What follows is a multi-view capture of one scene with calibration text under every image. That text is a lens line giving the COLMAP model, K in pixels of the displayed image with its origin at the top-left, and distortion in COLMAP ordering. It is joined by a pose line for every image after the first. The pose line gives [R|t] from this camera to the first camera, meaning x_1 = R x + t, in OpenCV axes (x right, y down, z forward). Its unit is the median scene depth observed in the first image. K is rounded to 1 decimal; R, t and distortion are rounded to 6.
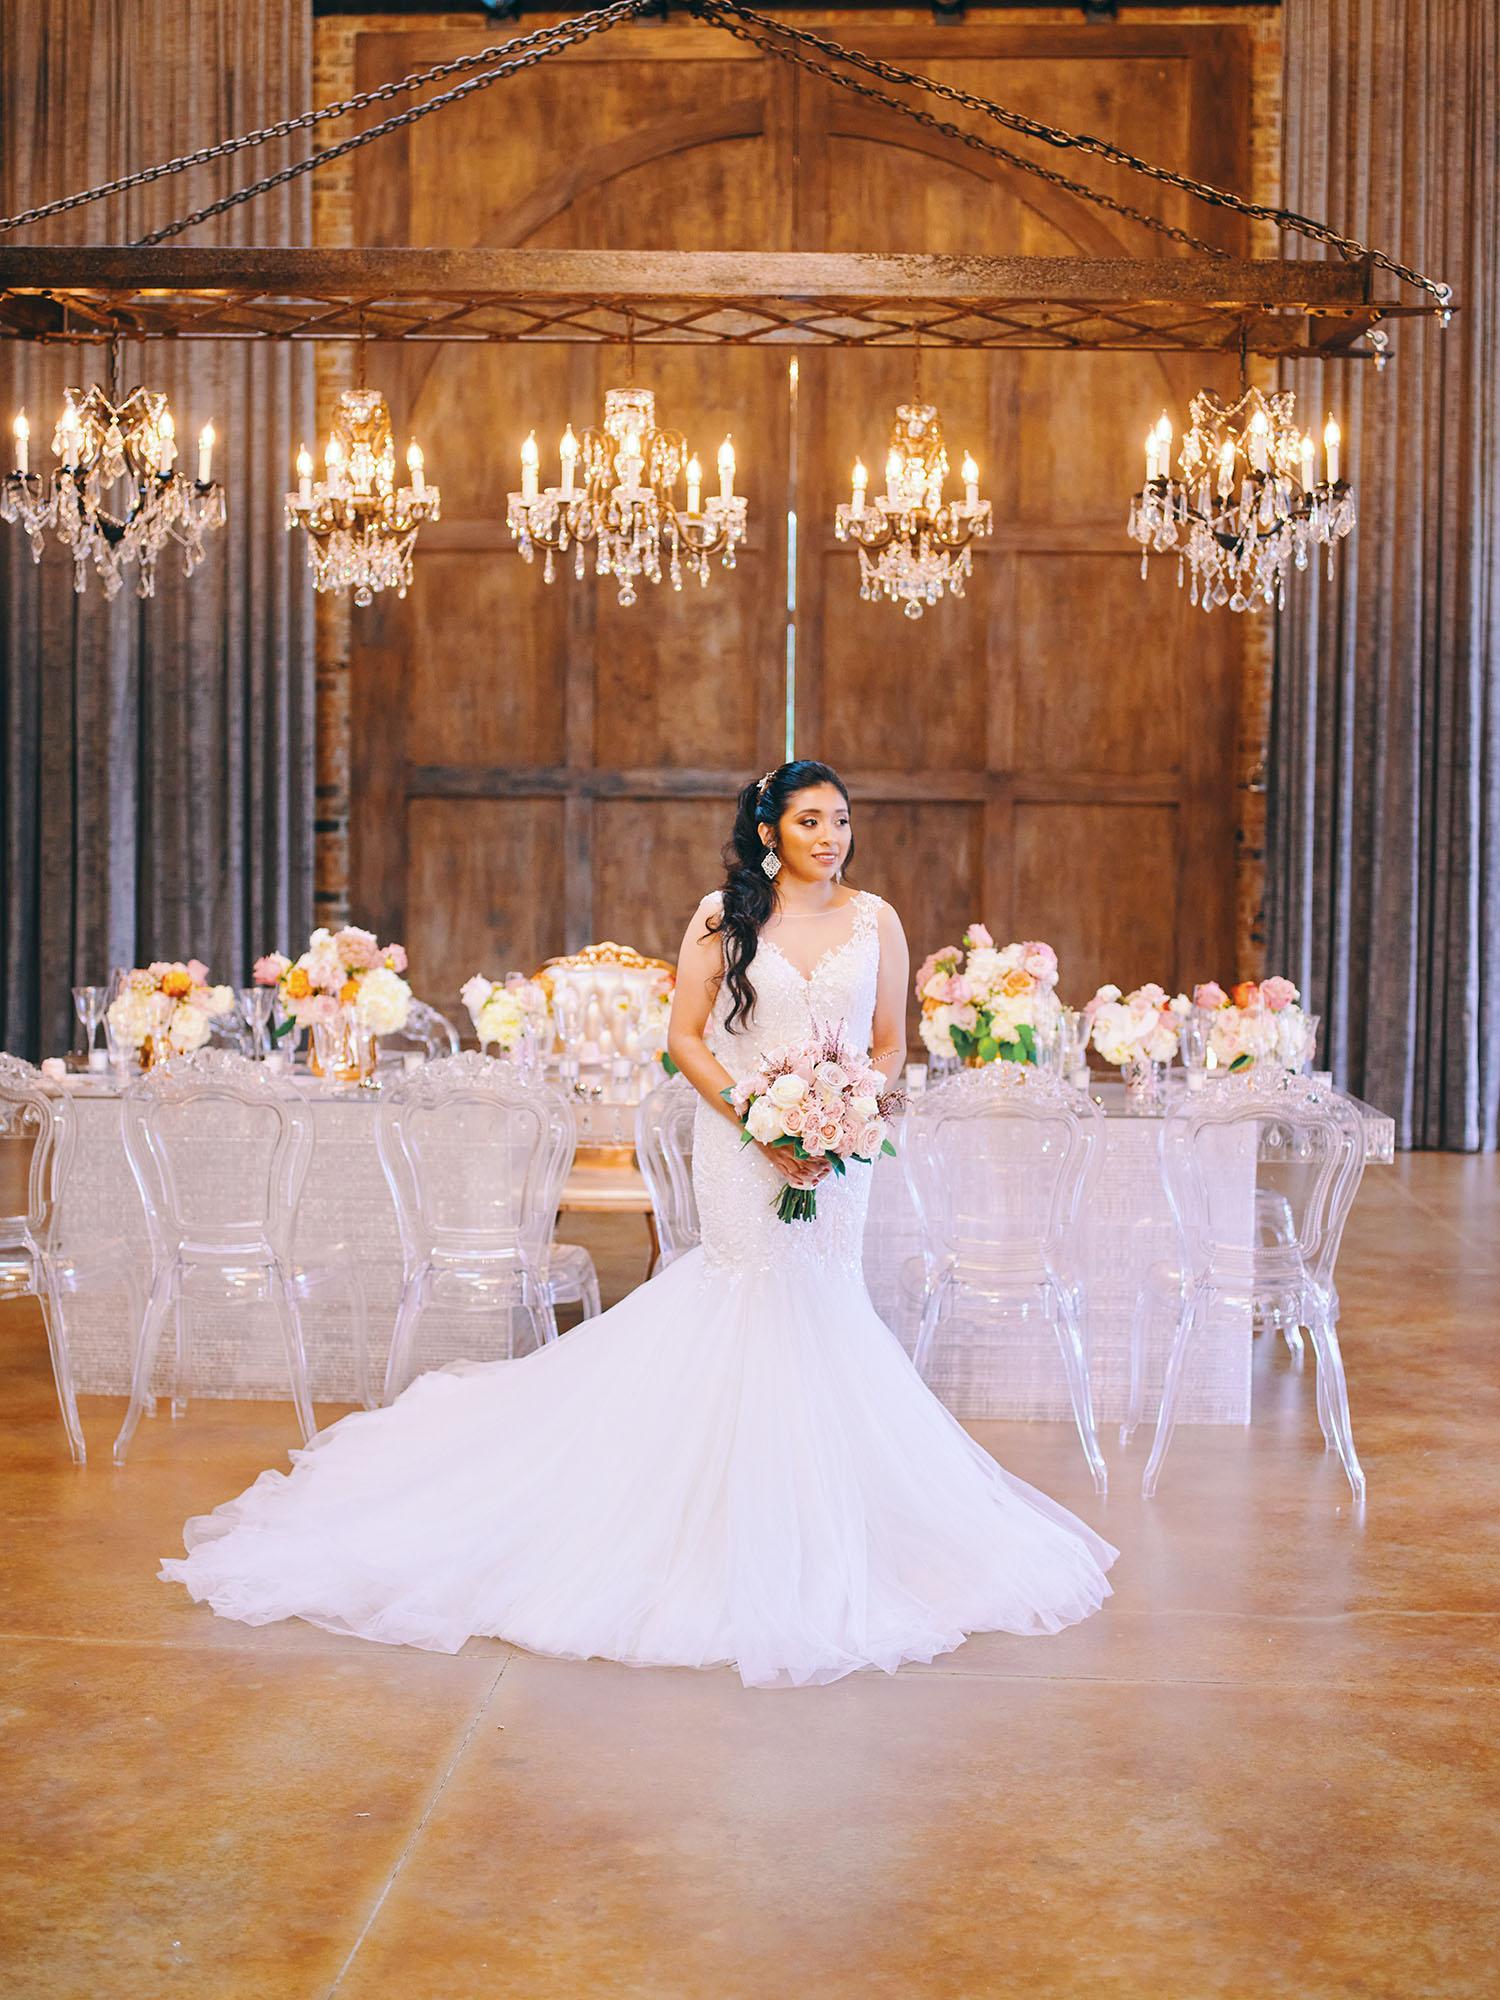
lens RADIAL K [[2671.6, 0, 750.0], [0, 2671.6, 1000.0], [0, 0, 1]] dist [-0.089795, 0.044109]
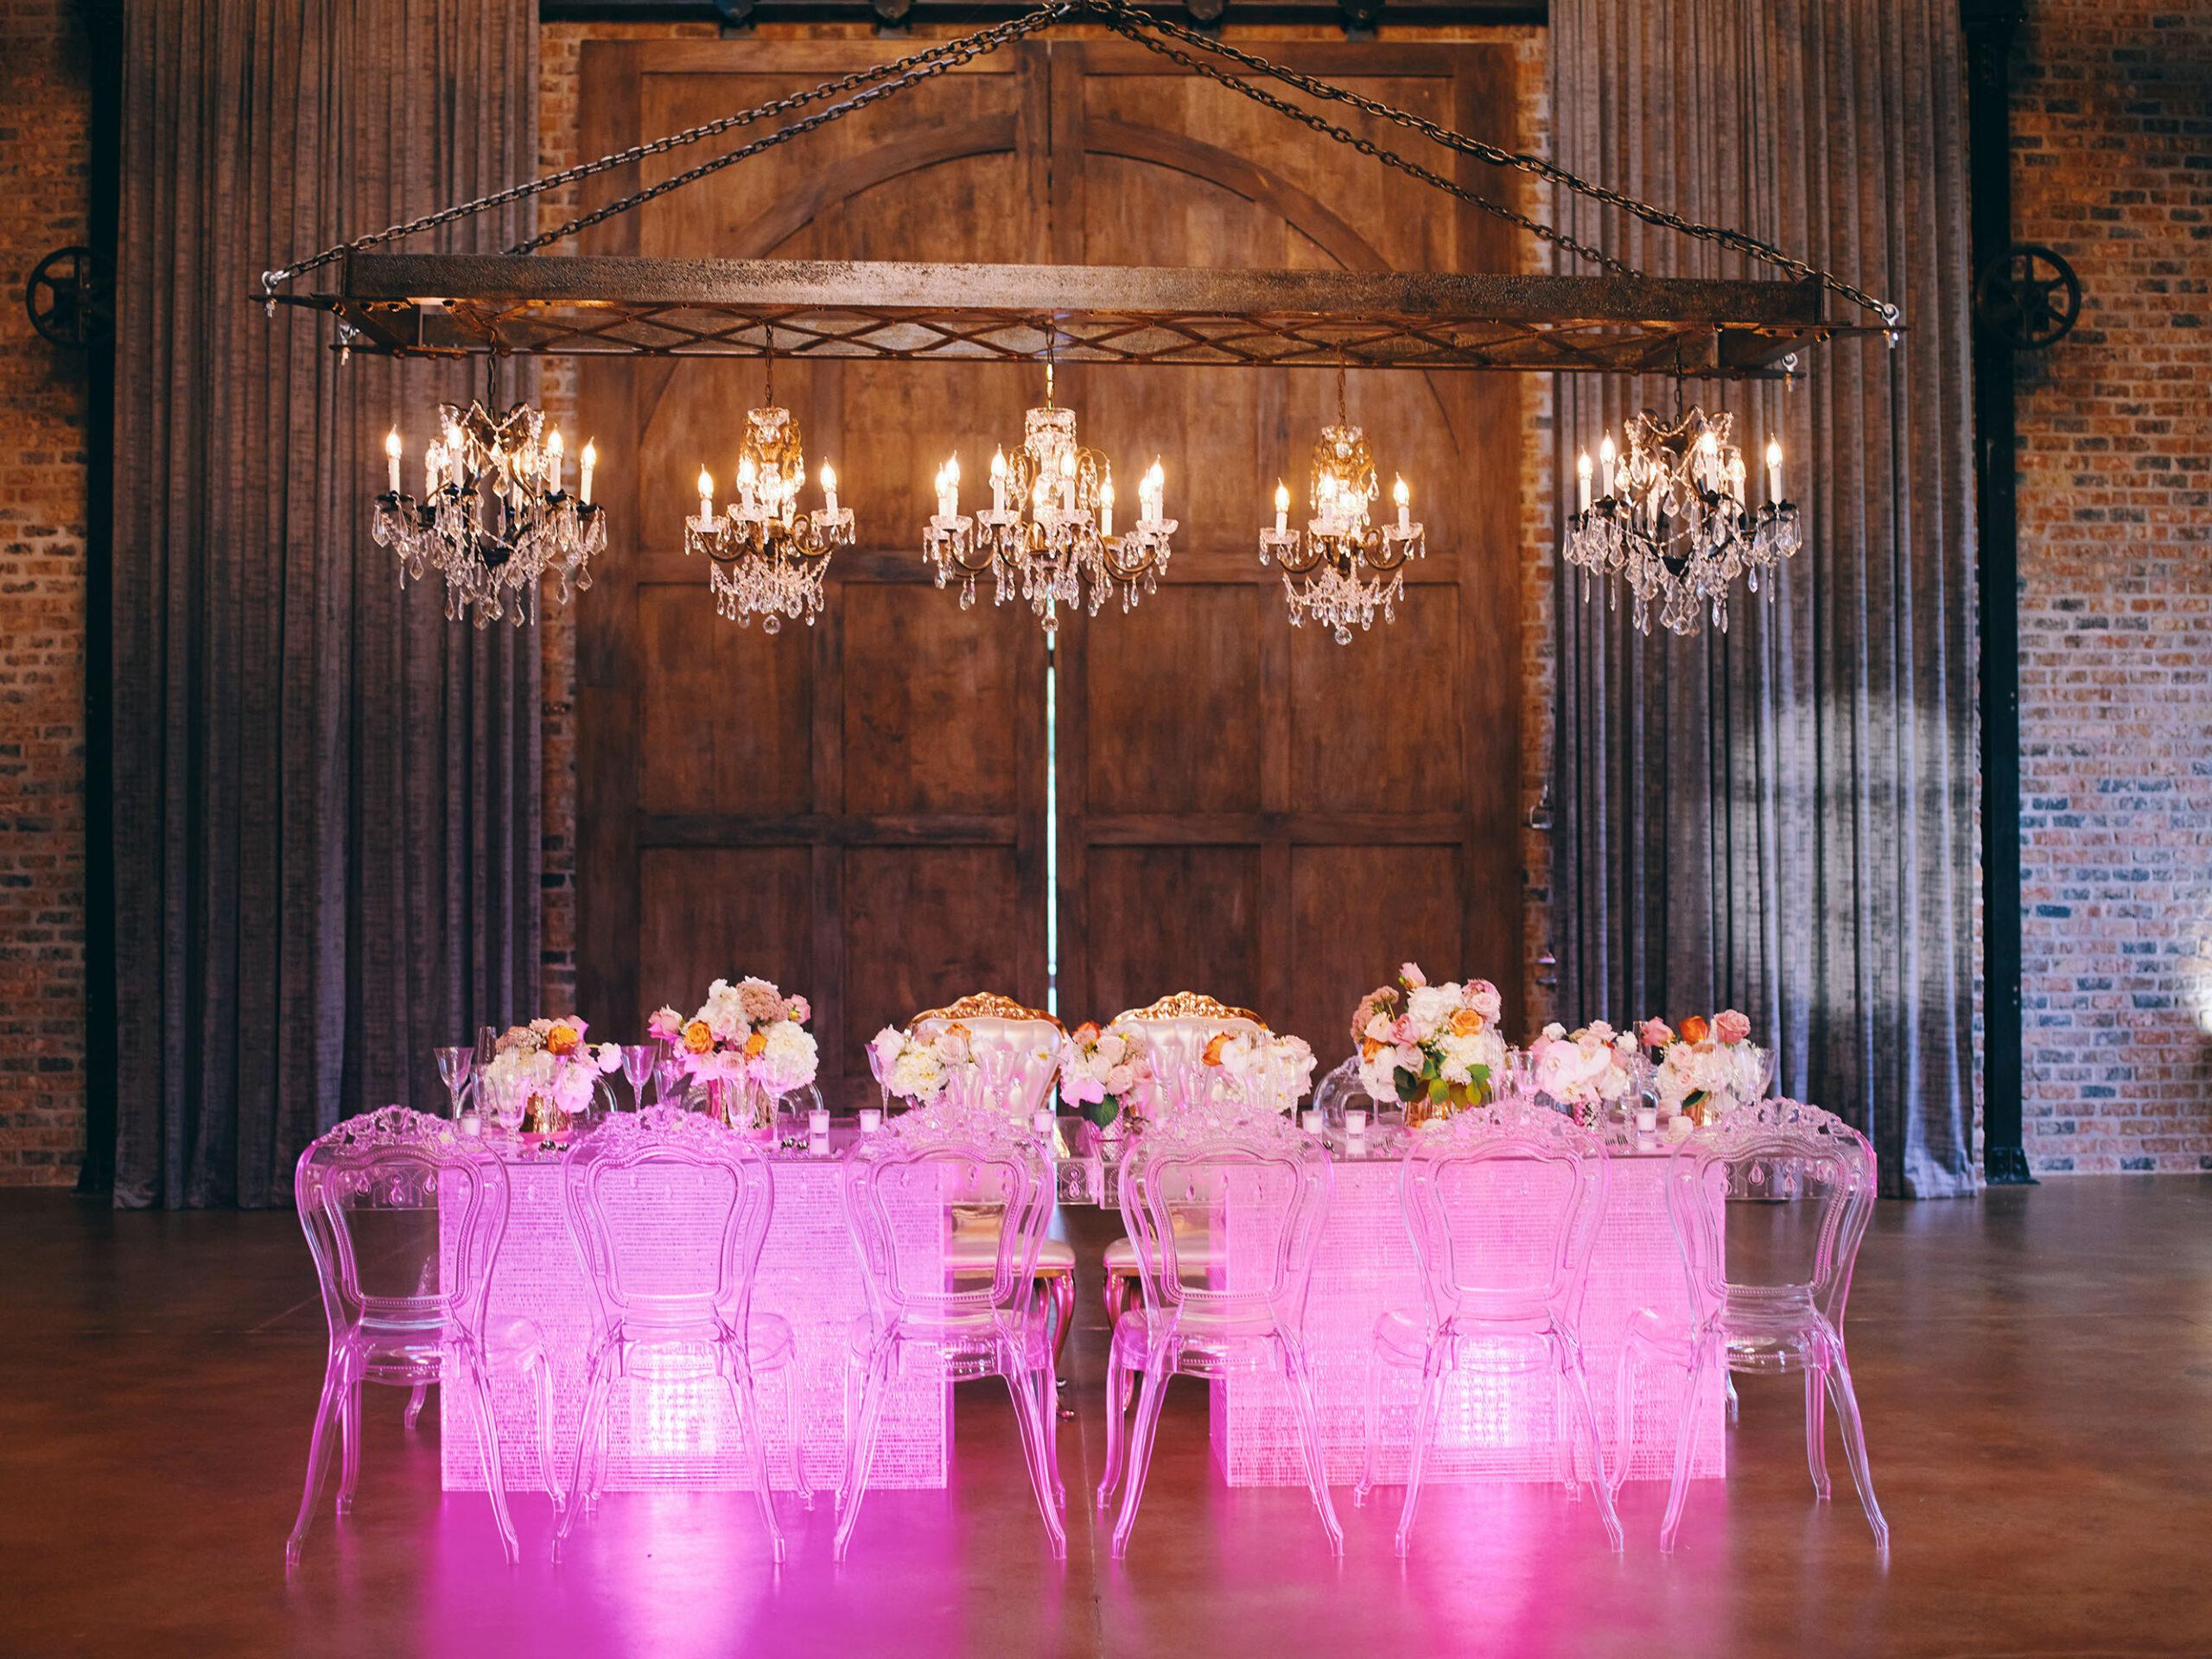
lens RADIAL K [[2880.1, 0, 1106.0], [0, 2880.1, 829.5], [0, 0, 1]] dist [-0.103383, 0.042471]
pose [[0.994587, -0.012479, 0.103155, -0.075123], [0.021117, 0.996319, -0.083076, 0.004398], [-0.101739, 0.084805, 0.991190, -0.008348]]
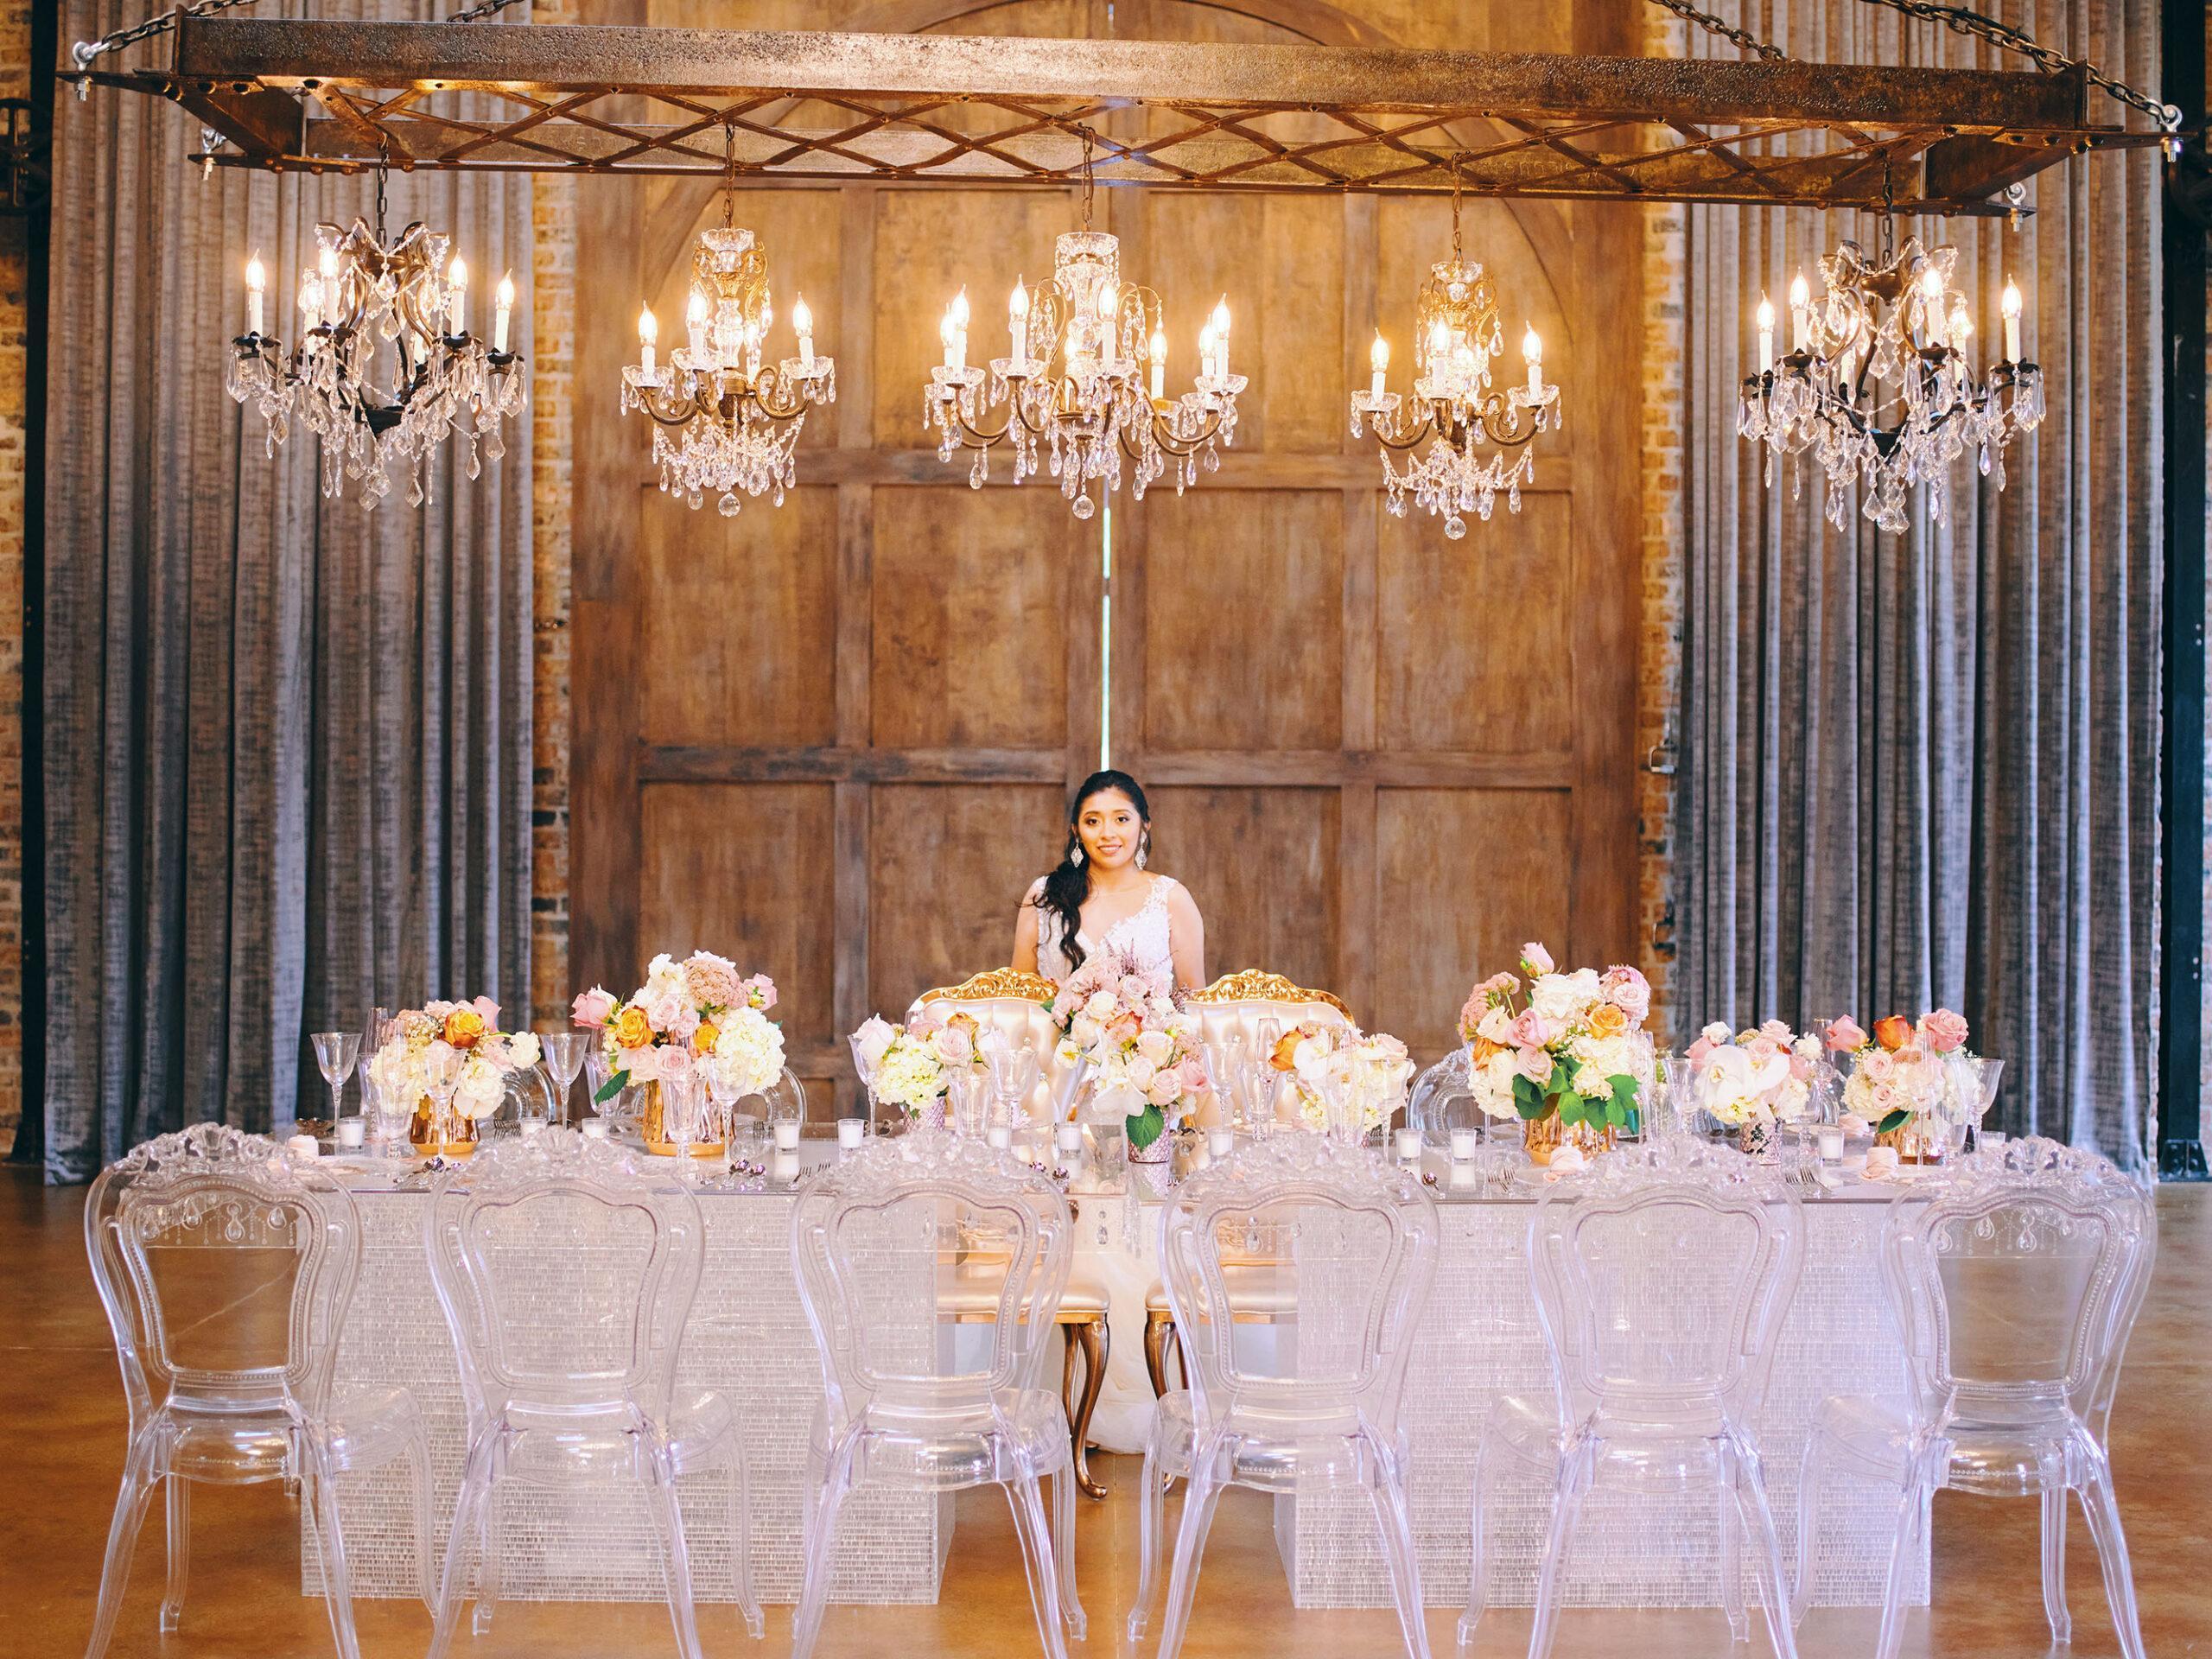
lens RADIAL K [[2889.2, 0, 1106.0], [0, 2889.2, 829.5], [0, 0, 1]] dist [-0.073803, -0.025419]
pose [[0.996993, -0.003213, 0.077423, -0.058028], [0.007977, 0.998088, -0.061295, -0.006329], [-0.077078, 0.061729, 0.995112, 0.111507]]
